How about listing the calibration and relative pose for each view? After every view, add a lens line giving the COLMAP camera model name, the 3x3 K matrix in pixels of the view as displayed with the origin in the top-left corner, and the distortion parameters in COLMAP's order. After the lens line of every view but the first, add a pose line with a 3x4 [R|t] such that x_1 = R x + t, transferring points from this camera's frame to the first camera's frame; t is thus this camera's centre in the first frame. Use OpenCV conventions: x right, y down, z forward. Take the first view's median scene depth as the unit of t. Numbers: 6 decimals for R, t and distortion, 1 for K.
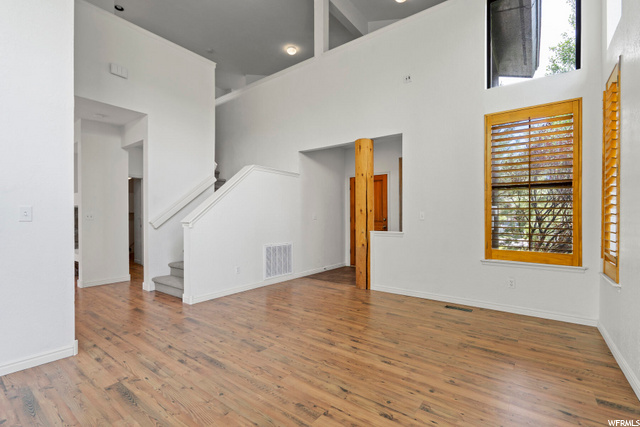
lens RADIAL K [[290.1, 0, 317.3], [0, 290.1, 218.6], [0, 0, 1]] dist [-0.003105, 0.002230]
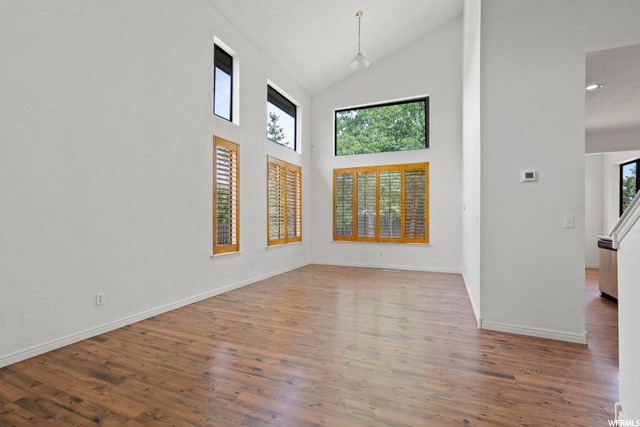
lens RADIAL K [[290.1, 0, 320.0], [0, 290.1, 217.9], [0, 0, 1]] dist [-0.003105, 0.002230]
pose [[-0.970191, -0.005177, -0.242287, 0.171787], [-0.005080, 0.999987, -0.001027, -0.020527], [0.242289, 0.000234, -0.970204, 2.028301]]
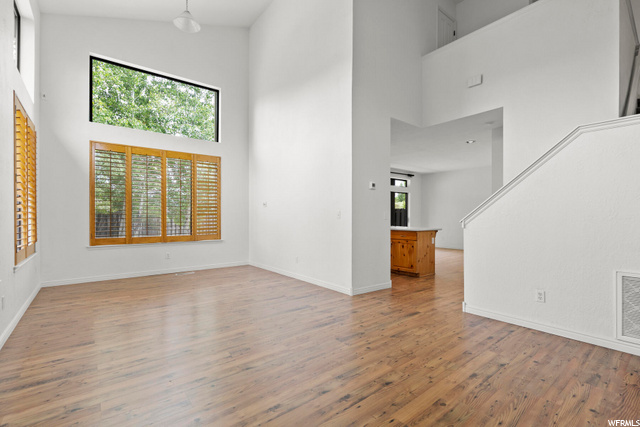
lens RADIAL K [[290.1, 0, 318.2], [0, 290.1, 214.1], [0, 0, 1]] dist [-0.003105, 0.002230]
pose [[-0.251339, -0.010566, -0.967841, 0.879704], [-0.005647, 0.999939, -0.009450, -0.002238], [0.967883, 0.003091, -0.251383, 1.205367]]
